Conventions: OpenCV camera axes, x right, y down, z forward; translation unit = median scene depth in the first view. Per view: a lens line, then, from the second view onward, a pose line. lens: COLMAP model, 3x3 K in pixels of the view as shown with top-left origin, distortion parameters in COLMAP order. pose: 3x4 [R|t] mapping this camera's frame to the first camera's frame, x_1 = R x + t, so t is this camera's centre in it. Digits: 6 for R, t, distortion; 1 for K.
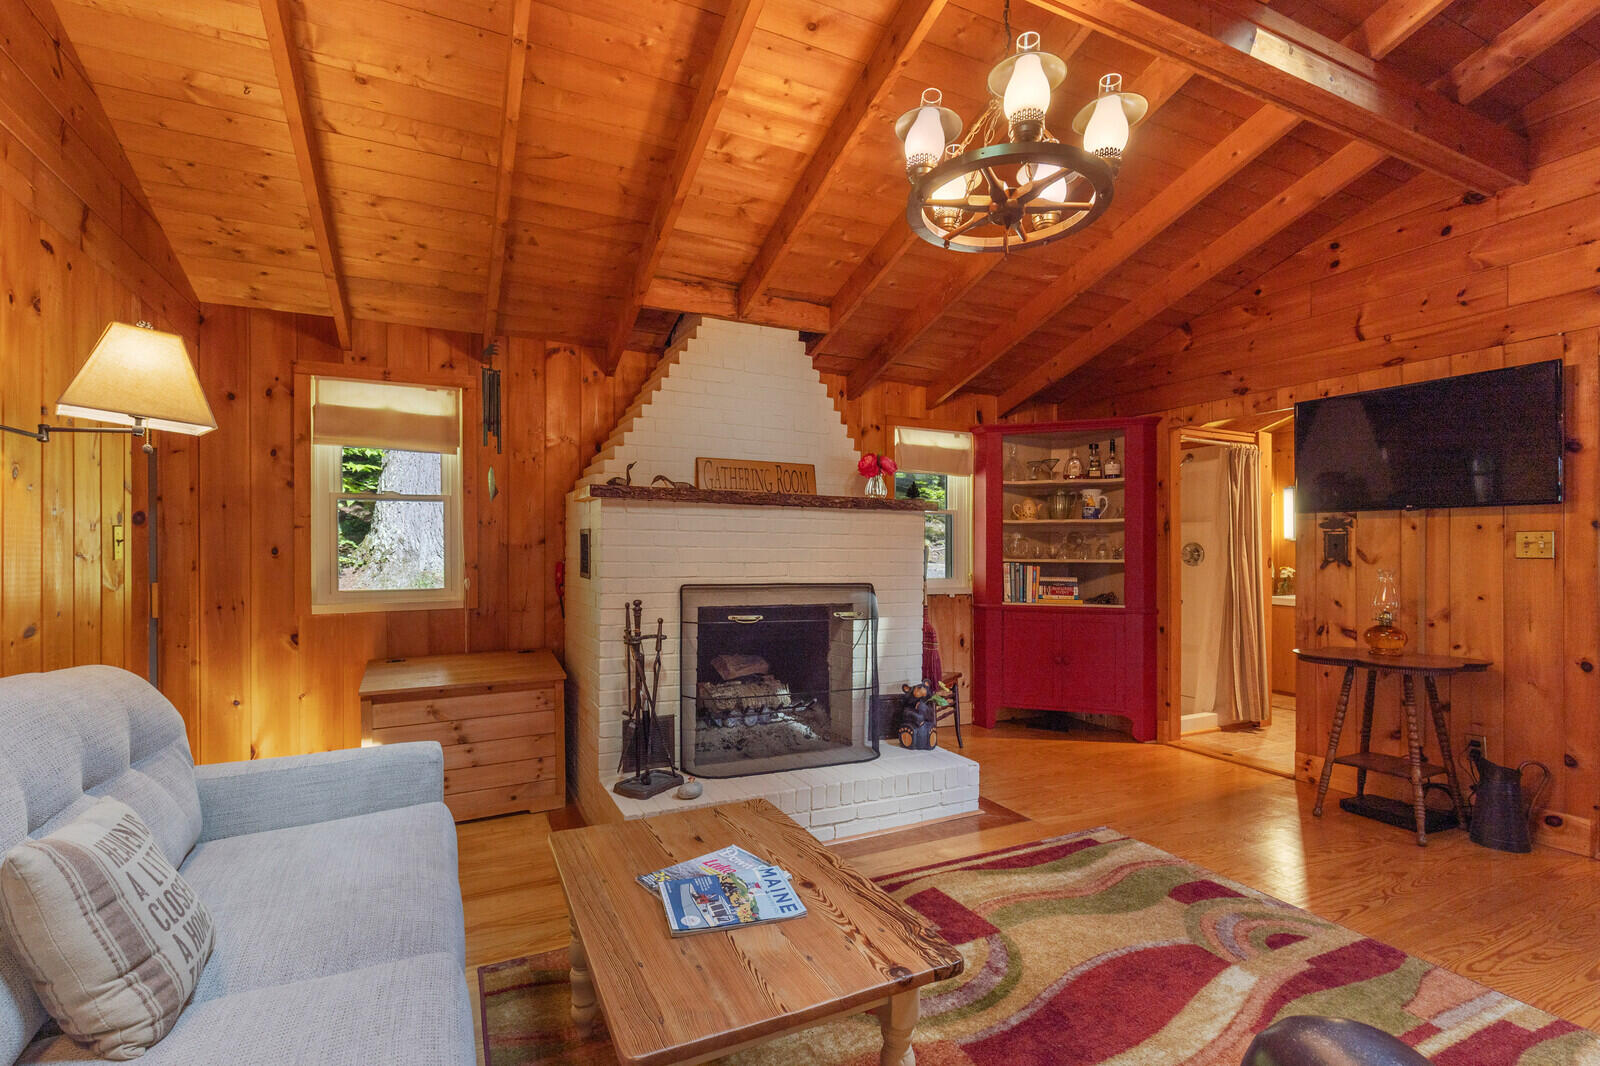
lens RADIAL K [[723.3, 0, 778.5], [0, 723.3, 550.7], [0, 0, 1]] dist [0.000716, -0.000067]
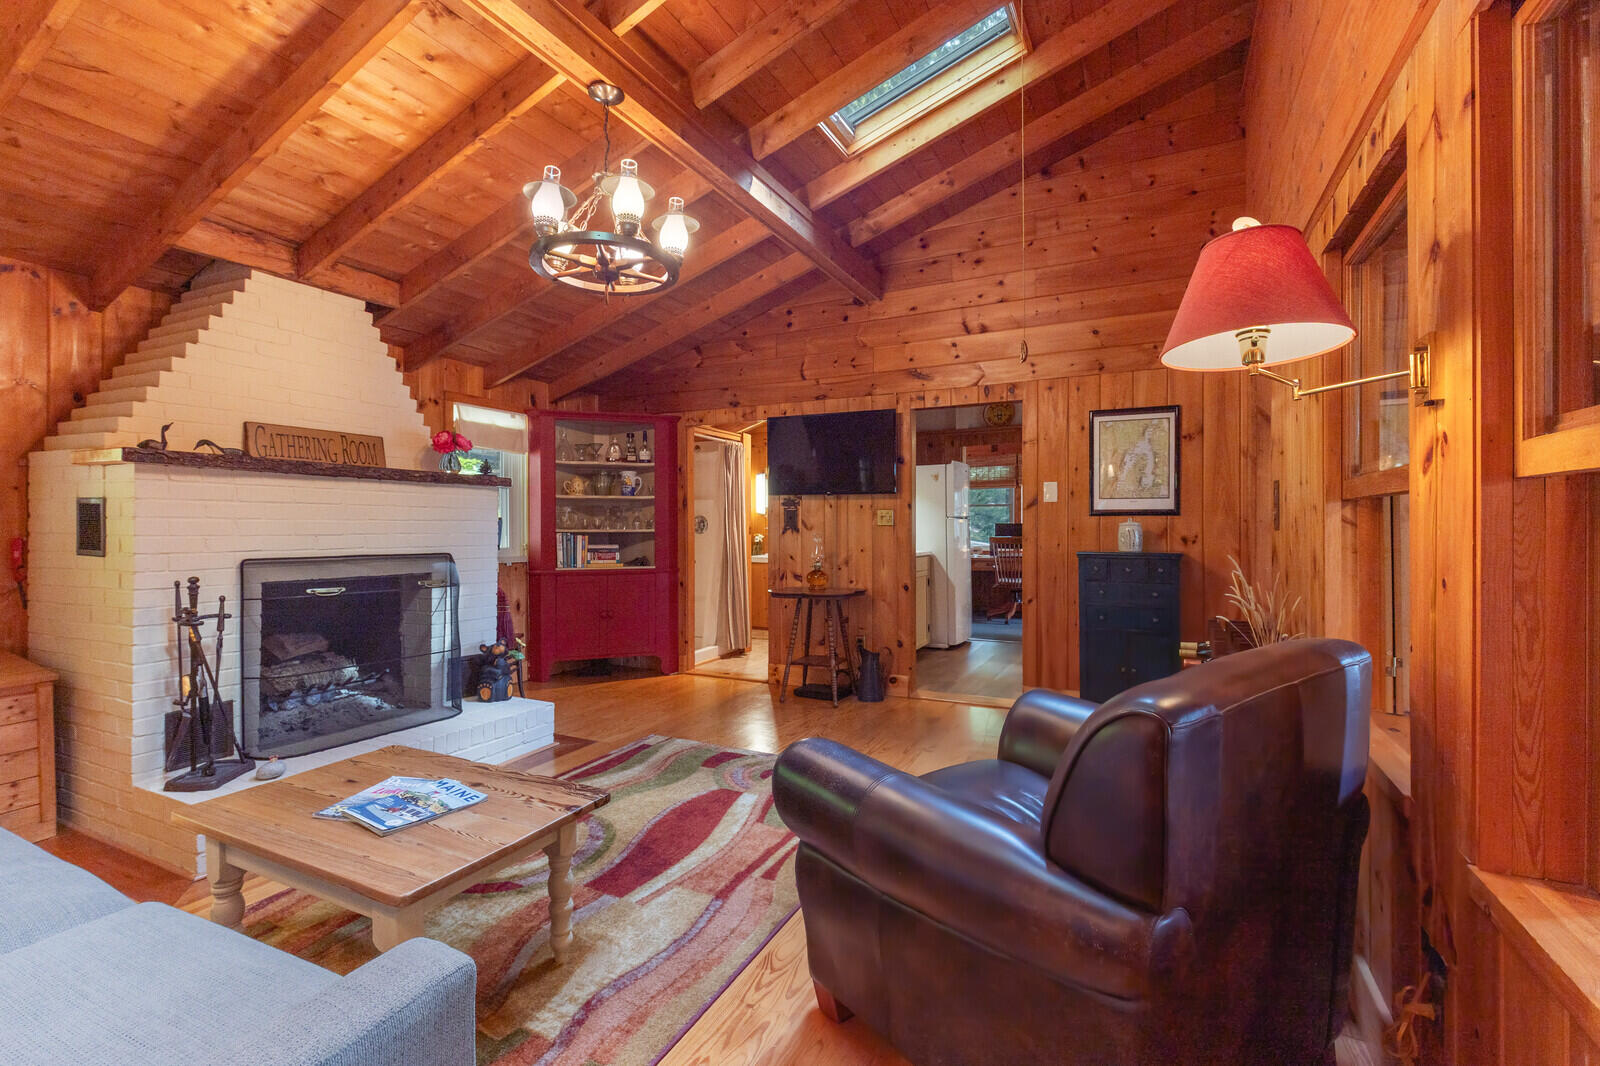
lens RADIAL K [[724.2, 0, 790.8], [0, 724.2, 525.7], [0, 0, 1]] dist [-0.000414, -0.000297]
pose [[0.785012, -0.005728, 0.619454, -0.139718], [0.003227, 0.999981, 0.005156, 0.000812], [-0.619472, -0.002049, 0.785016, -0.152861]]
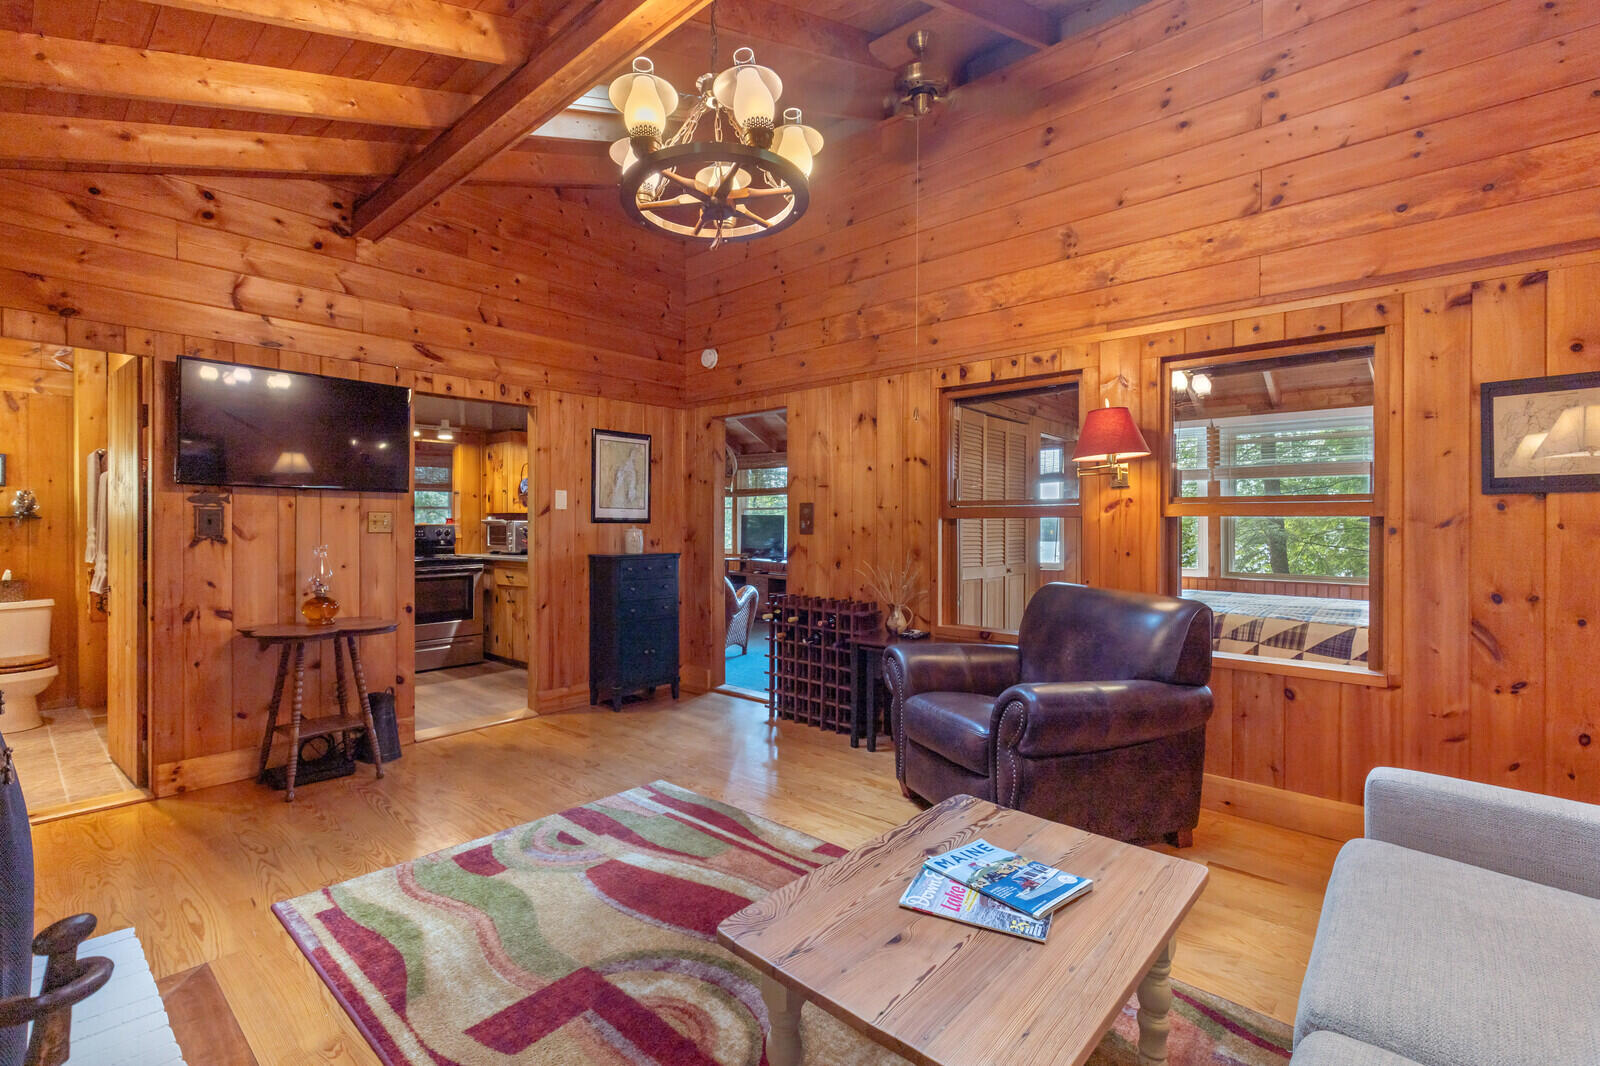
lens RADIAL K [[719.8, 0, 778.9], [0, 719.8, 528.2], [0, 0, 1]] dist [0.000961, 0.000032]
pose [[-0.383247, -0.003410, 0.923640, -0.371836], [-0.001061, 0.999994, 0.003252, -0.002901], [-0.923645, 0.000266, -0.383248, 0.715659]]
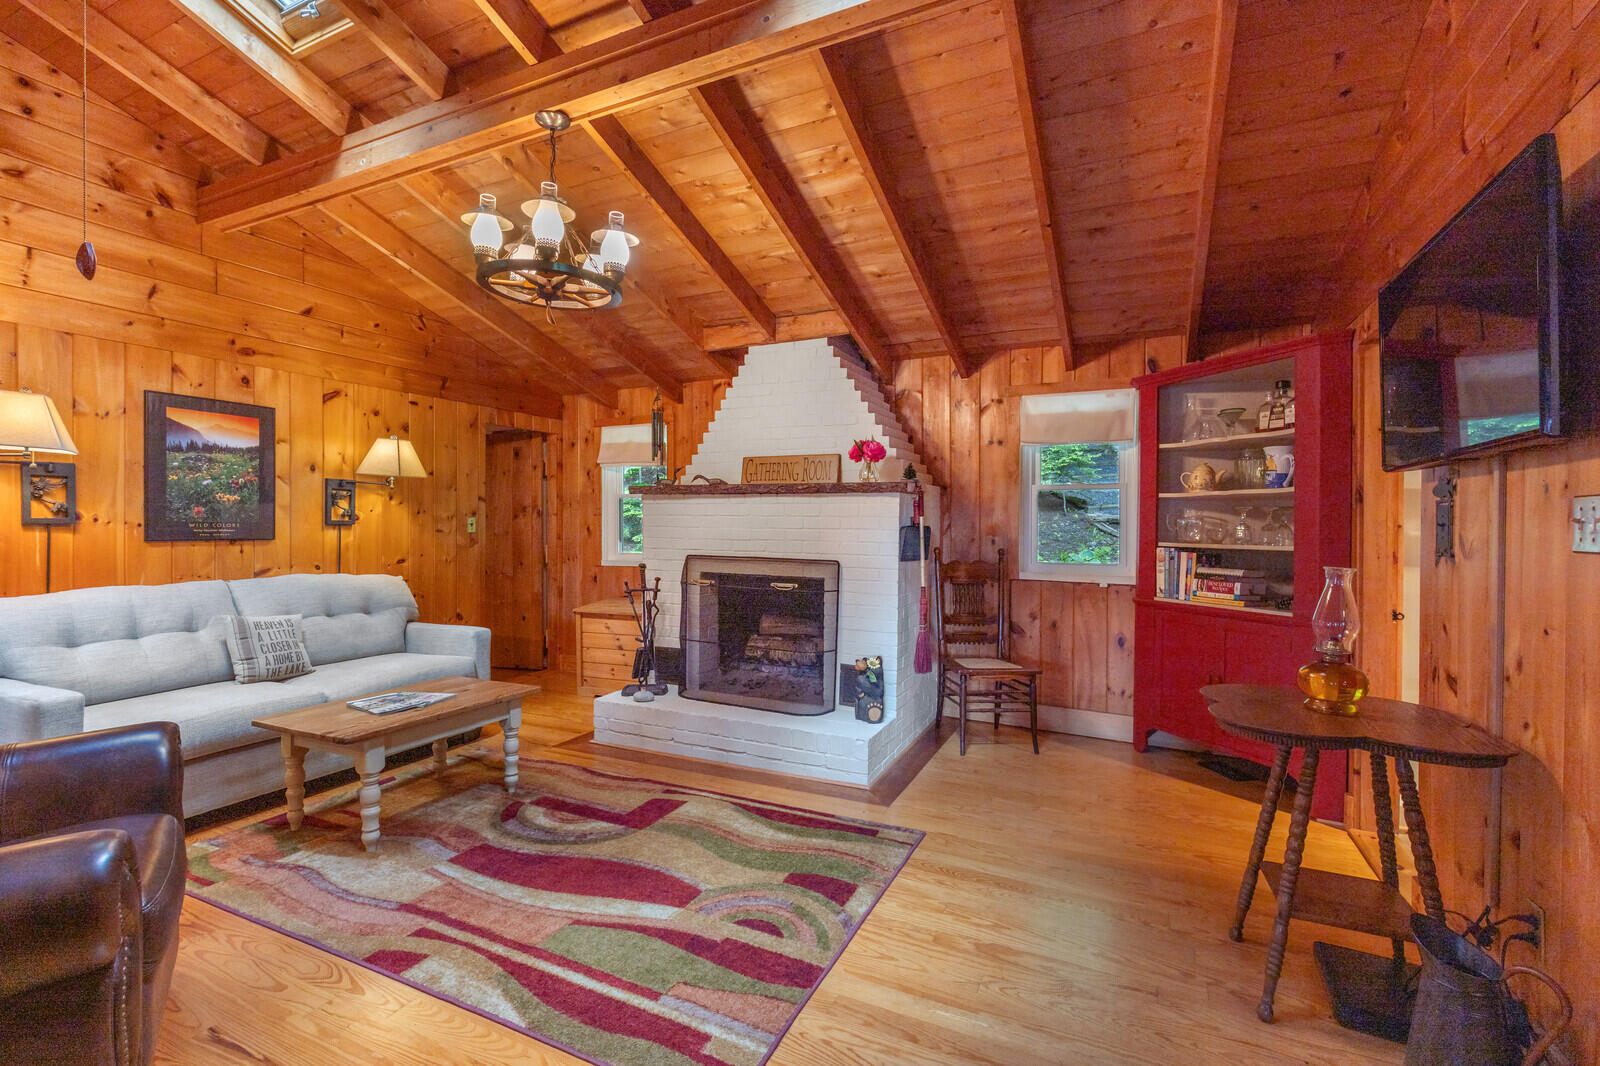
lens RADIAL K [[717.6, 0, 781.8], [0, 717.6, 531.4], [0, 0, 1]] dist [0.009214, -0.000333]
pose [[0.626835, 0.006656, -0.779123, 0.926945], [-0.004004, 0.999978, 0.005321, -0.004919], [0.779142, -0.000216, 0.626848, 0.254597]]
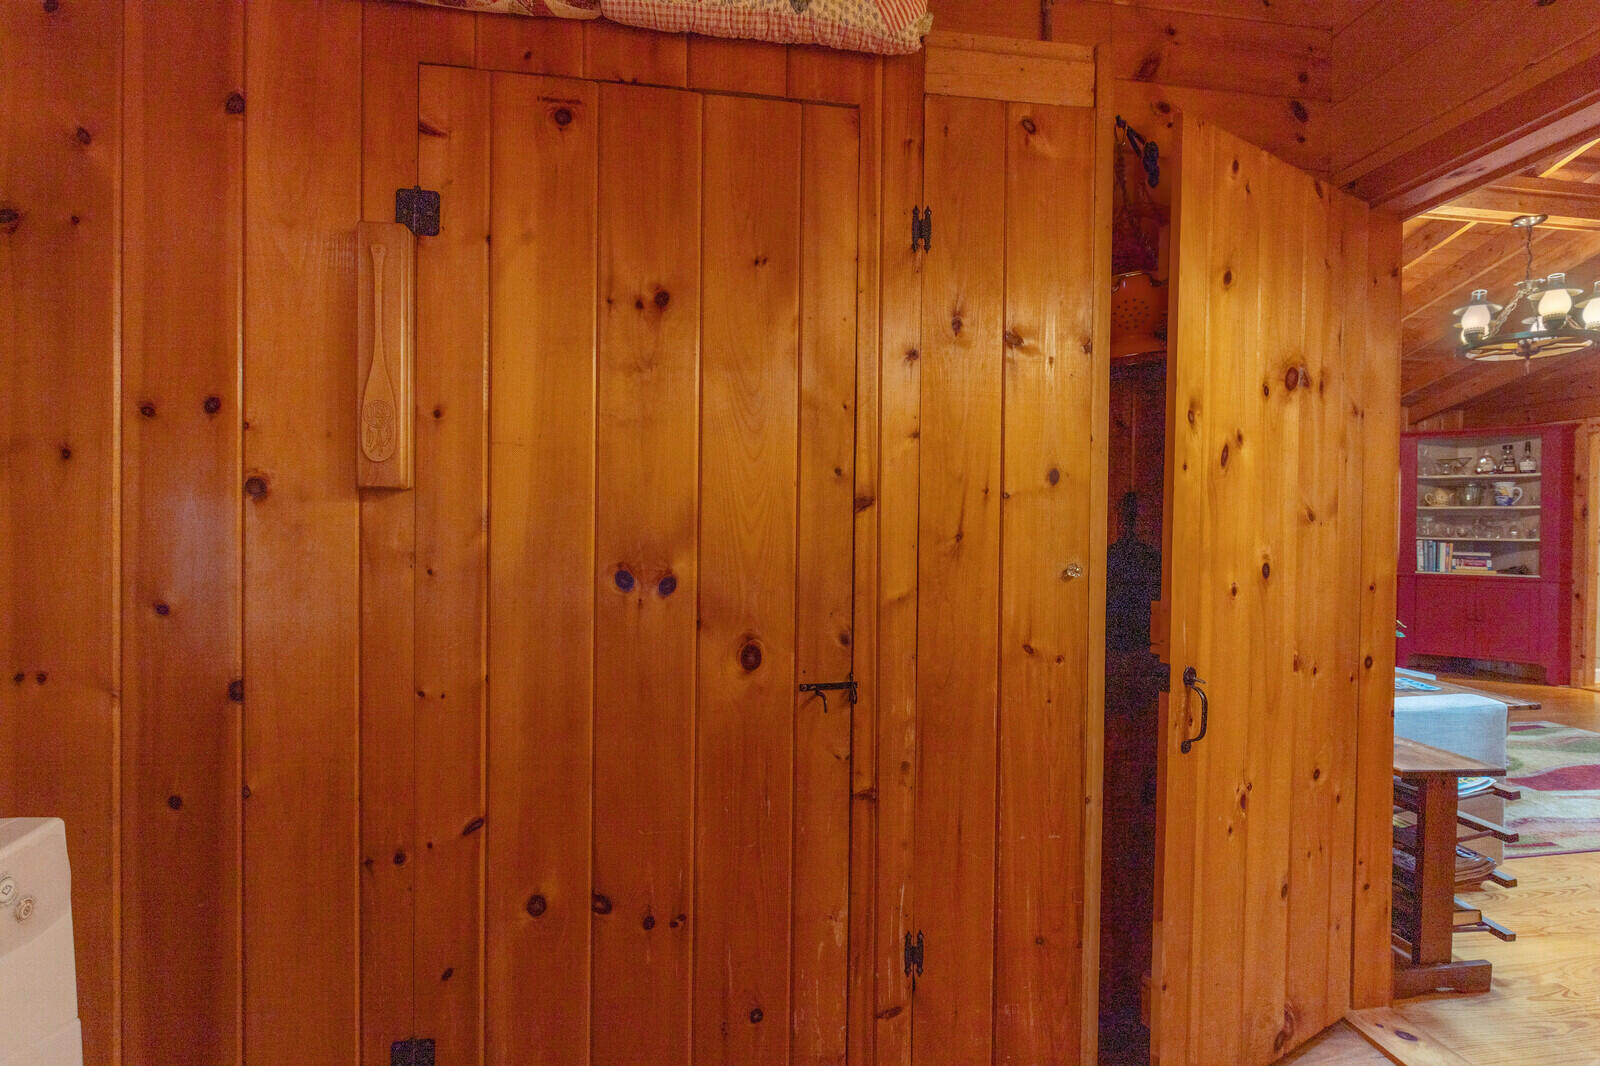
lens RADIAL K [[713.4, 0, 793.2], [0, 713.4, 533.2], [0, 0, 1]] dist [0.001510, 0.000274]
pose [[0.958065, 0.009696, -0.286386, -0.528618], [-0.007281, 0.999928, 0.009495, 0.000261], [0.286458, -0.007012, 0.958067, -0.721102]]
